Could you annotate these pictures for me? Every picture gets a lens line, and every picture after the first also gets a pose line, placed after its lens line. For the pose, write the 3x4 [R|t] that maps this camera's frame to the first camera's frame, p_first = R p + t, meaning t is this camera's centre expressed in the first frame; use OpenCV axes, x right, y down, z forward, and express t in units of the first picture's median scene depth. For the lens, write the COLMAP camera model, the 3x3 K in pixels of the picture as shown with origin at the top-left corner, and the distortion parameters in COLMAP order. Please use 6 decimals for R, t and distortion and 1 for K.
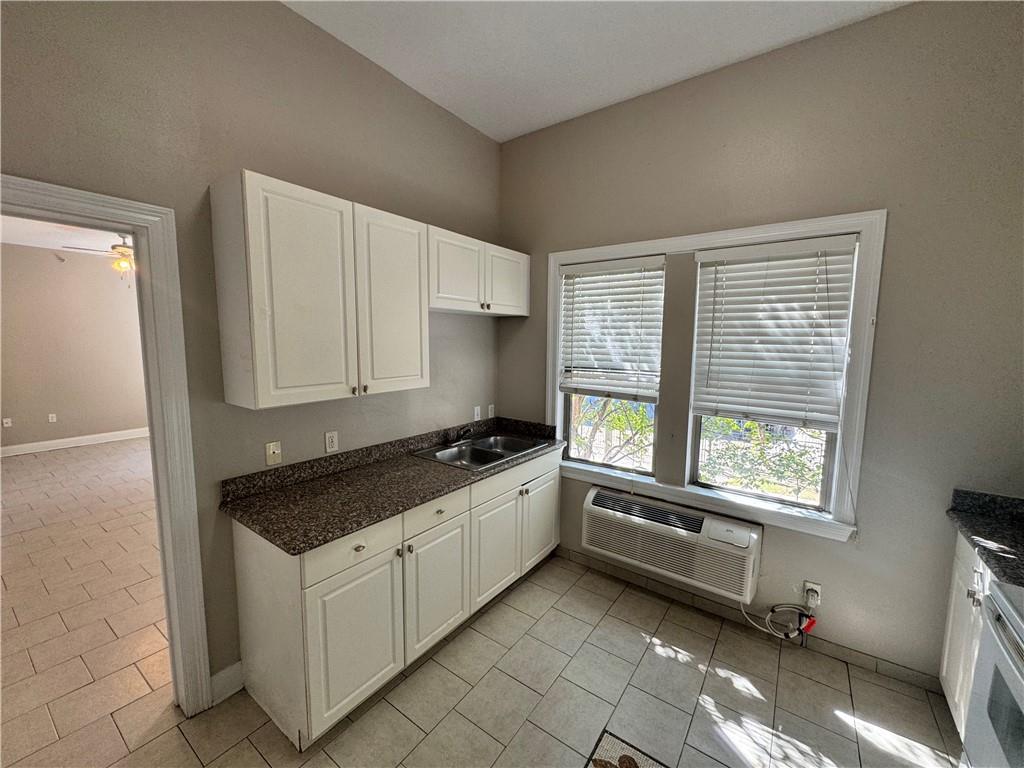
lens RADIAL K [[410.9, 0, 514.0], [0, 410.9, 385.8], [0, 0, 1]] dist [-0.002473, -0.000329]
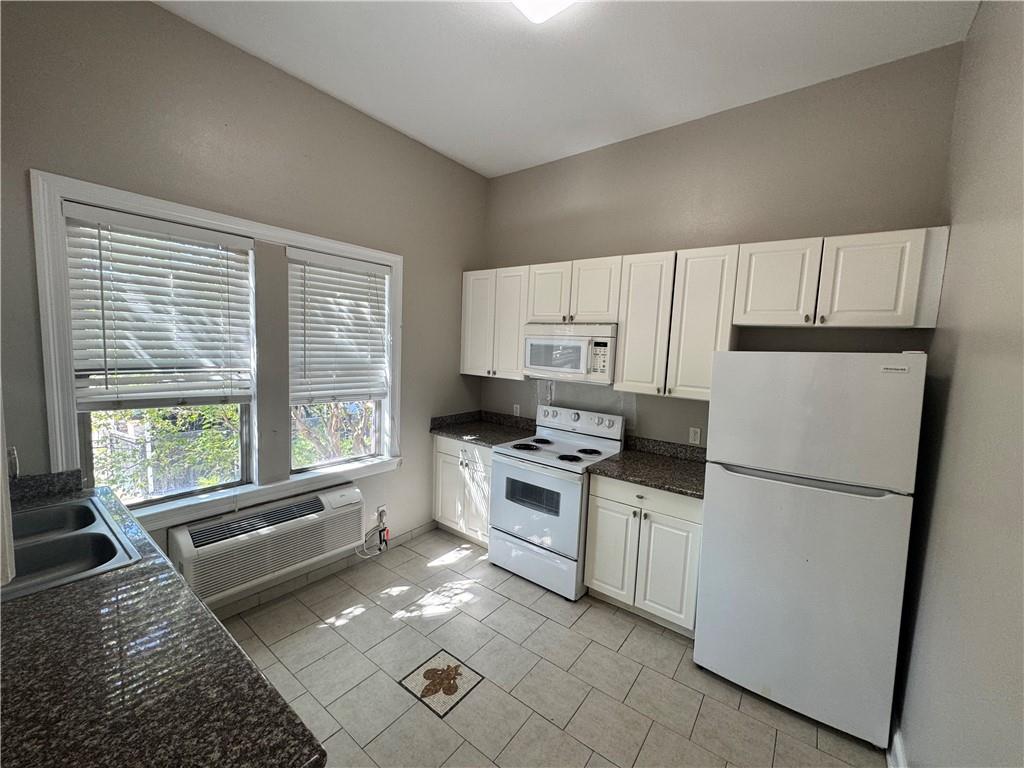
lens RADIAL K [[410.9, 0, 513.0], [0, 410.9, 383.4], [0, 0, 1]] dist [-0.002473, -0.000329]
pose [[0.033520, -0.107311, 0.993660, -0.567182], [0.066089, 0.992281, 0.104932, -0.058299], [-0.997251, 0.062153, 0.040353, 0.410494]]
